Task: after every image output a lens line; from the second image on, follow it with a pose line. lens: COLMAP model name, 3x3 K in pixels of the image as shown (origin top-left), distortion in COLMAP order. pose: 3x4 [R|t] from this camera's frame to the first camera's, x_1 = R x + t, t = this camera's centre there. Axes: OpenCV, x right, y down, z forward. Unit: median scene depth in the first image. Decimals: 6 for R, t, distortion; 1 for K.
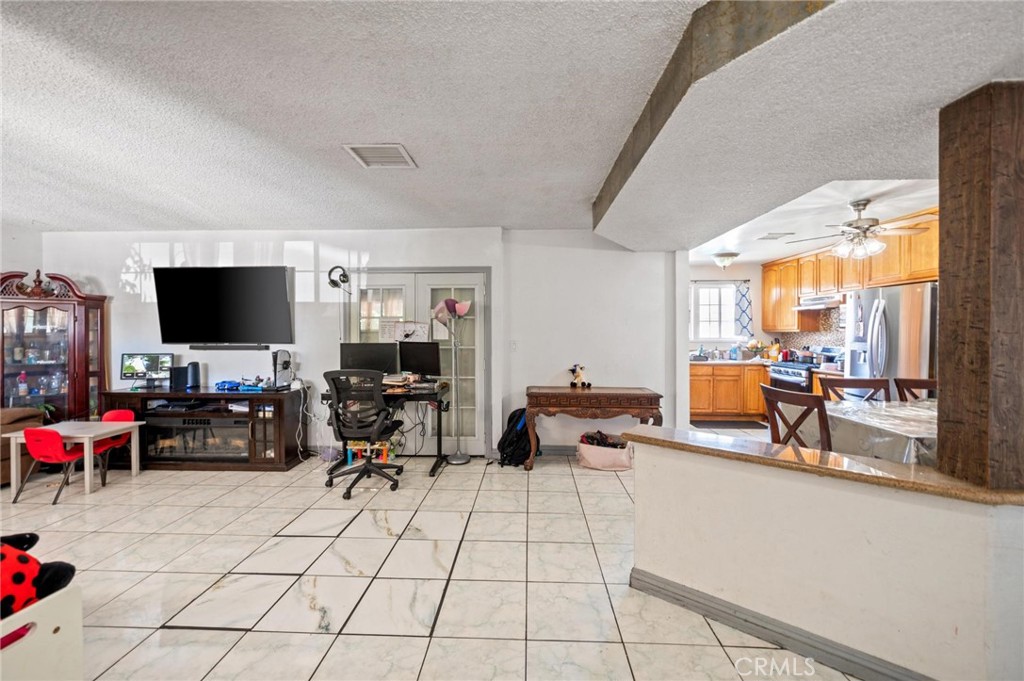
lens RADIAL K [[403.0, 0, 509.8], [0, 403.0, 331.7], [0, 0, 1]] dist [-0.006594, -0.000049]
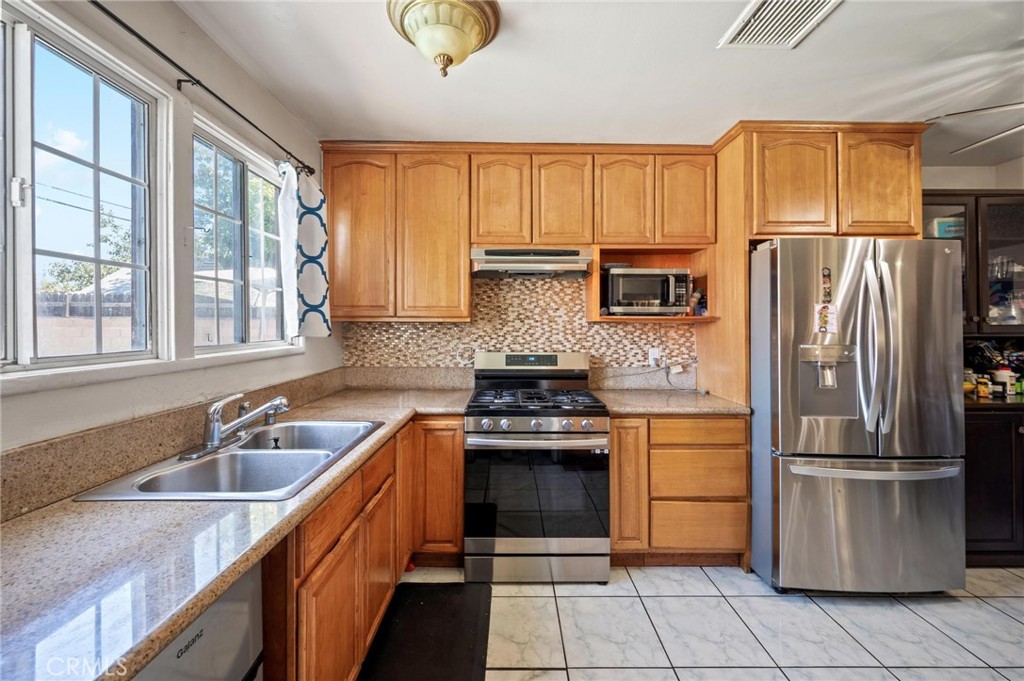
lens RADIAL K [[403.0, 0, 518.2], [0, 403.0, 328.6], [0, 0, 1]] dist [-0.006594, -0.000049]
pose [[-0.051018, -0.008648, 0.998660, 0.328204], [-0.003020, 0.999959, 0.008505, 0.003018], [-0.998693, -0.002582, -0.051042, 1.127795]]
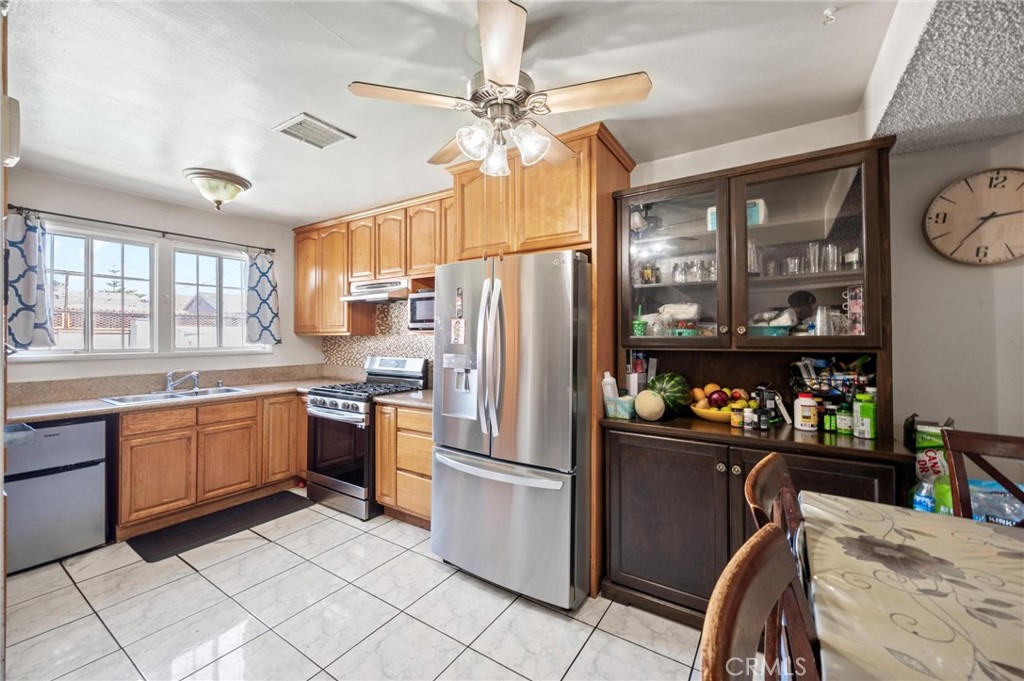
lens RADIAL K [[403.0, 0, 511.5], [0, 403.0, 338.3], [0, 0, 1]] dist [-0.006594, -0.000049]
pose [[0.498745, -0.006576, 0.866724, 0.337129], [0.001047, 0.999975, 0.006985, -0.000072], [-0.866748, -0.002577, 0.498740, 0.526346]]
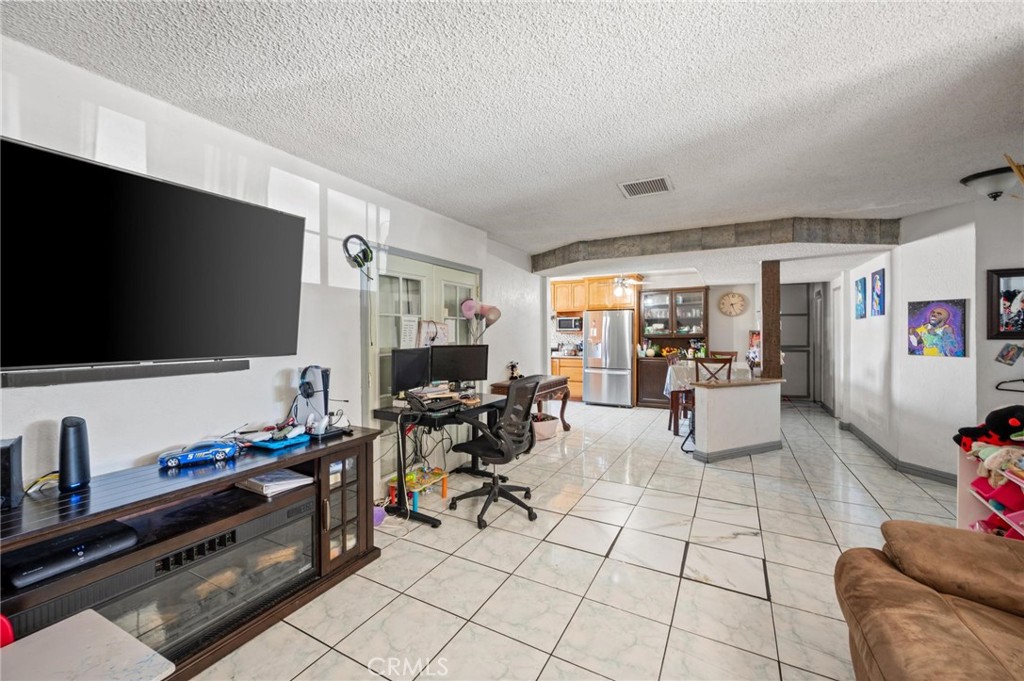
lens RADIAL K [[403.0, 0, 514.4], [0, 403.0, 332.1], [0, 0, 1]] dist [-0.006594, -0.000049]
pose [[0.447749, 0.002597, 0.894155, -0.762608], [0.003552, 0.999983, -0.004683, 0.001318], [-0.894152, 0.005273, 0.447732, 0.395983]]
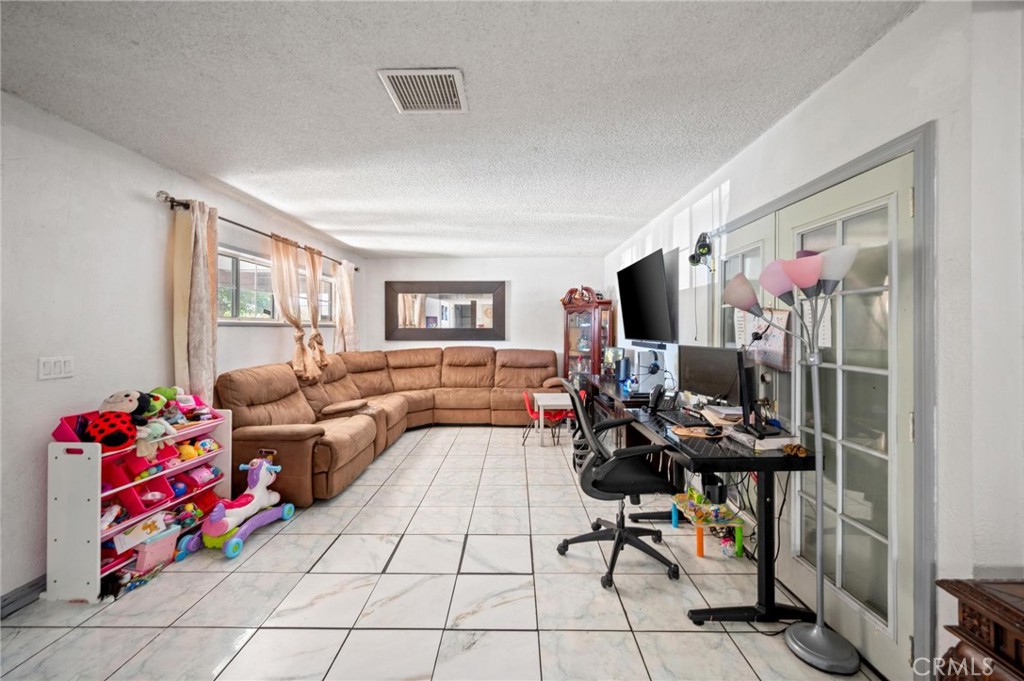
lens RADIAL K [[403.0, 0, 515.1], [0, 403.0, 327.5], [0, 0, 1]] dist [-0.006594, -0.000049]
pose [[0.041644, -0.001663, -0.999131, 0.208556], [-0.001468, 0.999997, -0.001726, 0.000036], [0.999131, 0.001538, 0.041641, 0.549211]]
